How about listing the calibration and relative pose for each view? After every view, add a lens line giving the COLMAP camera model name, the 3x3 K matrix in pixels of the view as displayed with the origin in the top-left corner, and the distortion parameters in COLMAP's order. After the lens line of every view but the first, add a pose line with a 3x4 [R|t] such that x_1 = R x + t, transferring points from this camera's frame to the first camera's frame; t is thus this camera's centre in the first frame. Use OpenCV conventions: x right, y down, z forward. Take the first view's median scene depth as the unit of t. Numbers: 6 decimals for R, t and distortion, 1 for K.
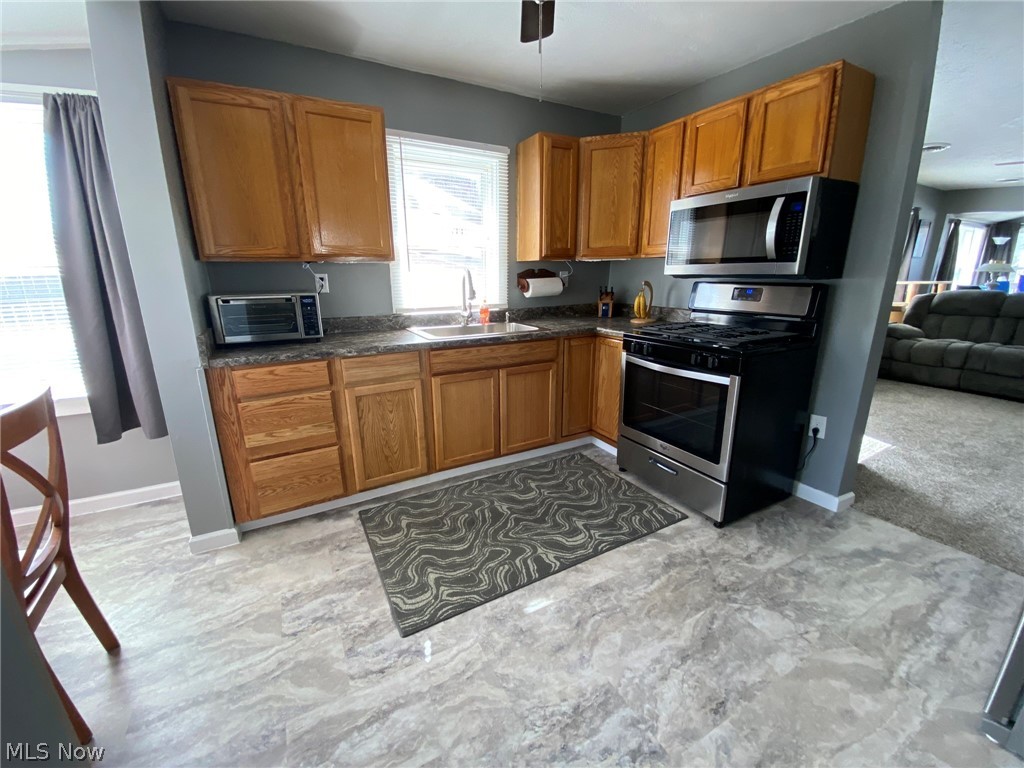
lens RADIAL K [[414.7, 0, 507.6], [0, 414.7, 383.1], [0, 0, 1]] dist [0.015628, -0.018282]
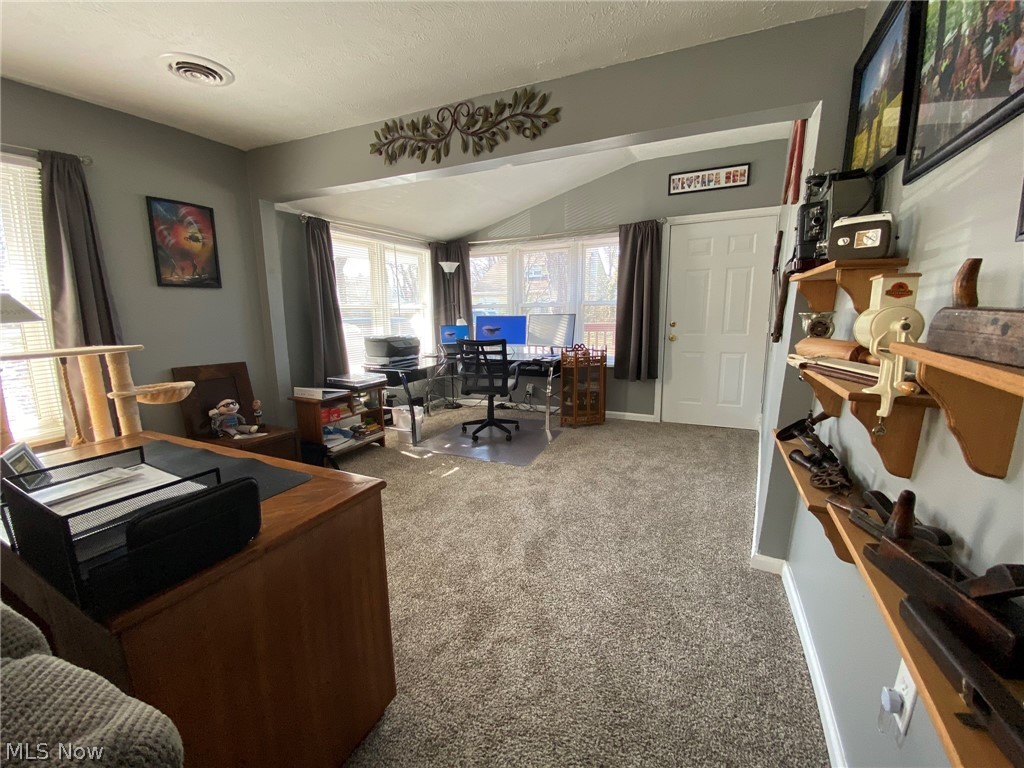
lens RADIAL K [[414.7, 0, 507.6], [0, 414.7, 383.1], [0, 0, 1]] dist [0.015628, -0.018282]
pose [[0.805661, -0.106901, 0.582651, 3.002697], [0.162032, 0.985841, -0.043174, -0.387406], [-0.569786, 0.129191, 0.811575, 1.379601]]
